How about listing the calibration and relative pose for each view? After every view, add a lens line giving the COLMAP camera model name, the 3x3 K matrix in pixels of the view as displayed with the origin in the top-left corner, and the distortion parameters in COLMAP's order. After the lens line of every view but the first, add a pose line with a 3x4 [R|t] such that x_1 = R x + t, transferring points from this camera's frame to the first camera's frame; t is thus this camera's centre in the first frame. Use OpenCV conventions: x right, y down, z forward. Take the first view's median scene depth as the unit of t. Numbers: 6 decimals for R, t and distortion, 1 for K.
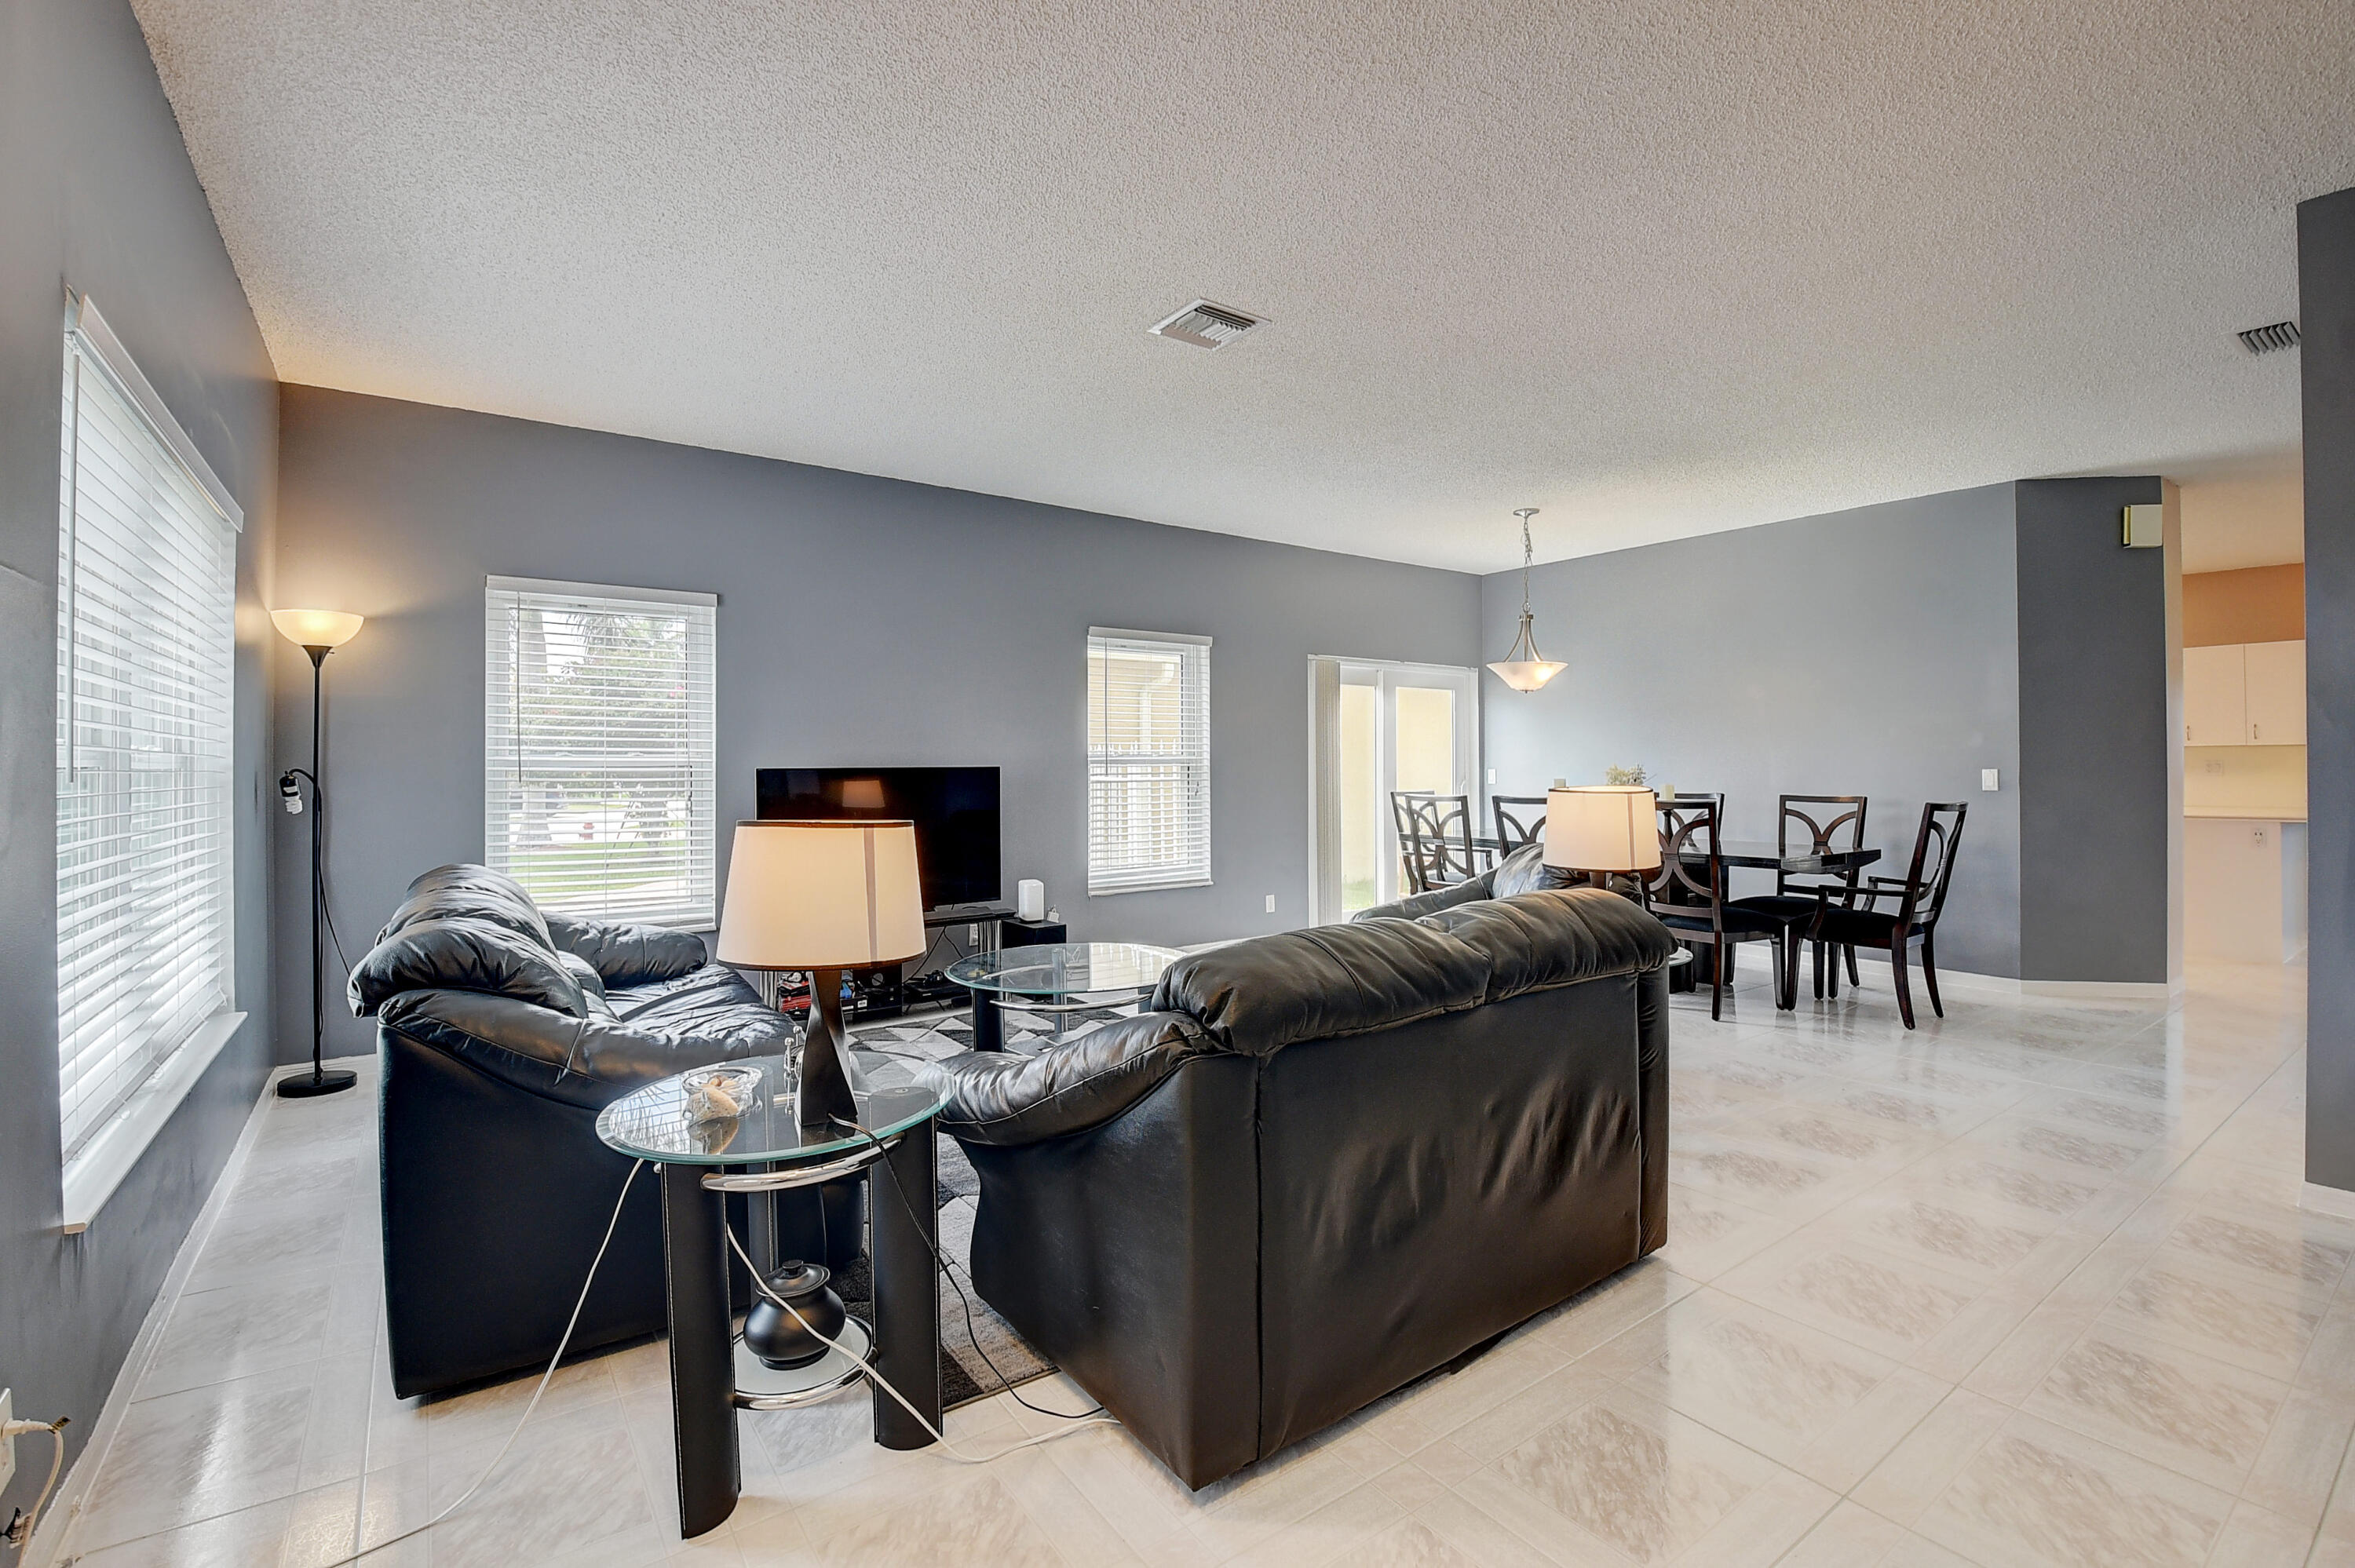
lens RADIAL K [[1033.8, 0, 1176.6], [0, 1033.8, 761.5], [0, 0, 1]] dist [0.002327, -0.026301]
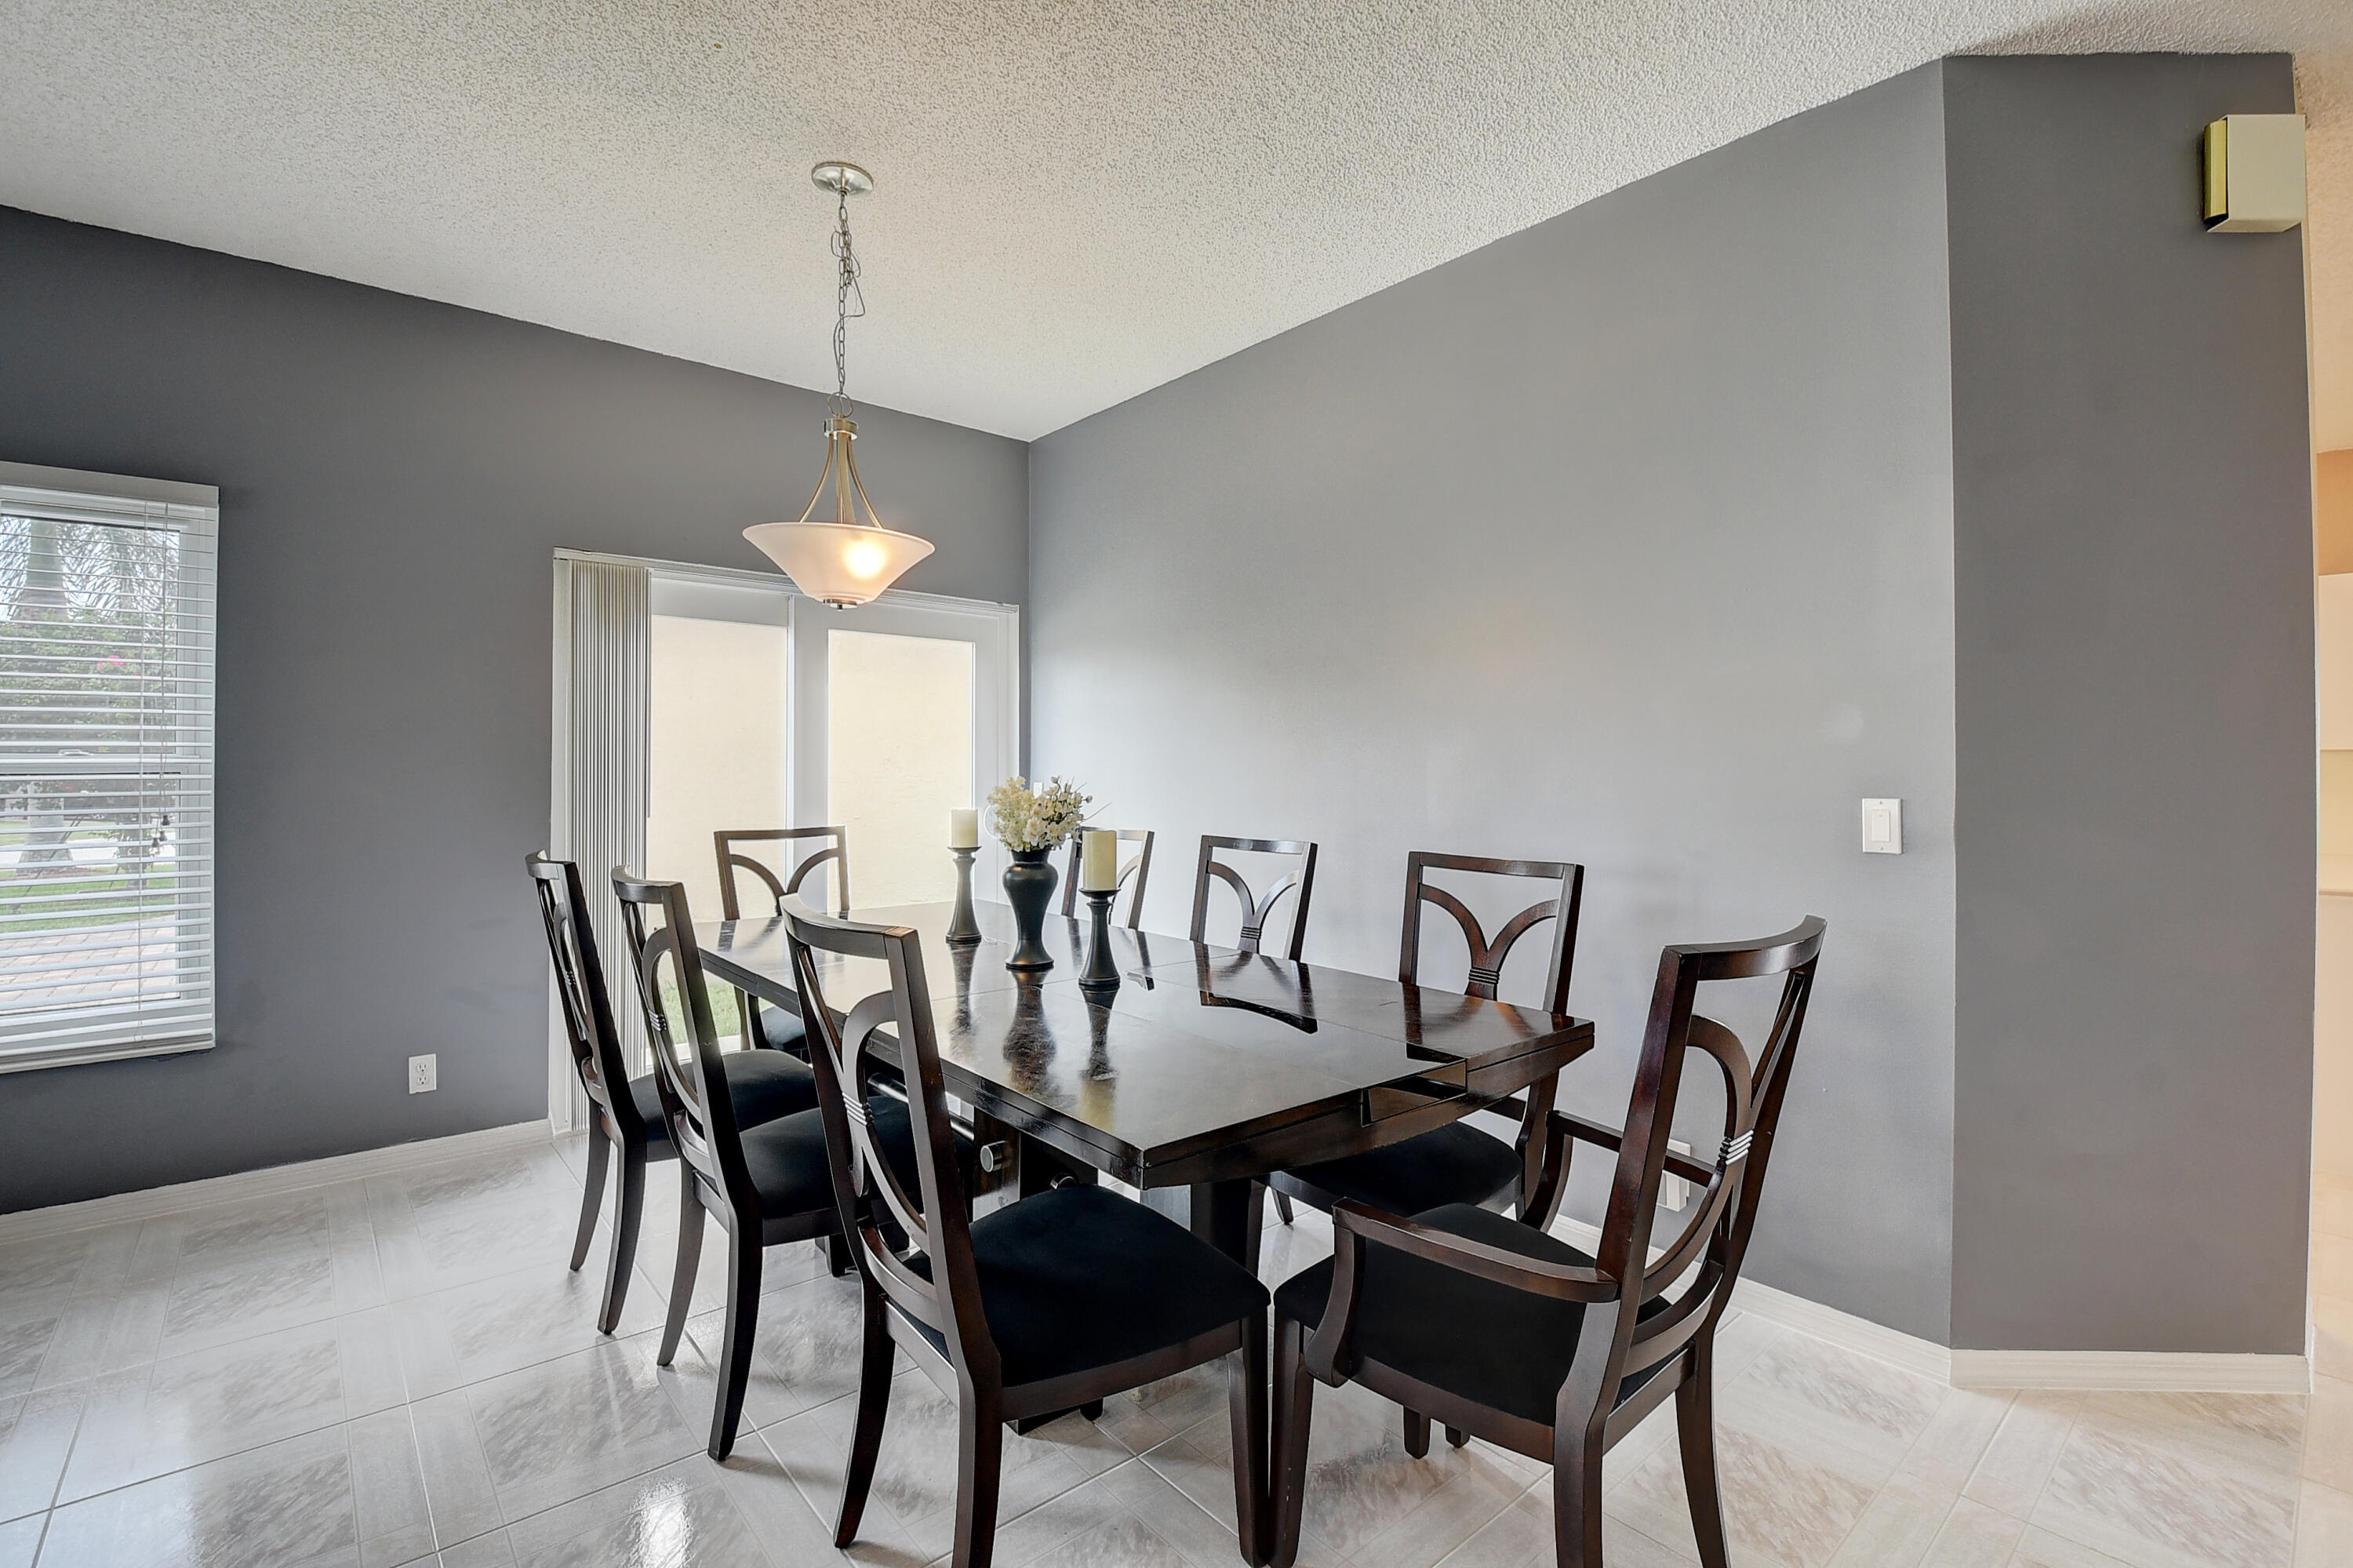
lens RADIAL K [[1021.7, 0, 1173.9], [0, 1021.7, 765.5], [0, 0, 1]] dist [-0.016589, -0.012595]
pose [[0.996827, 0.006636, 0.079318, 0.493825], [-0.006659, 0.999978, 0.000024, -0.003240], [-0.079316, -0.000552, 0.996849, 0.637404]]
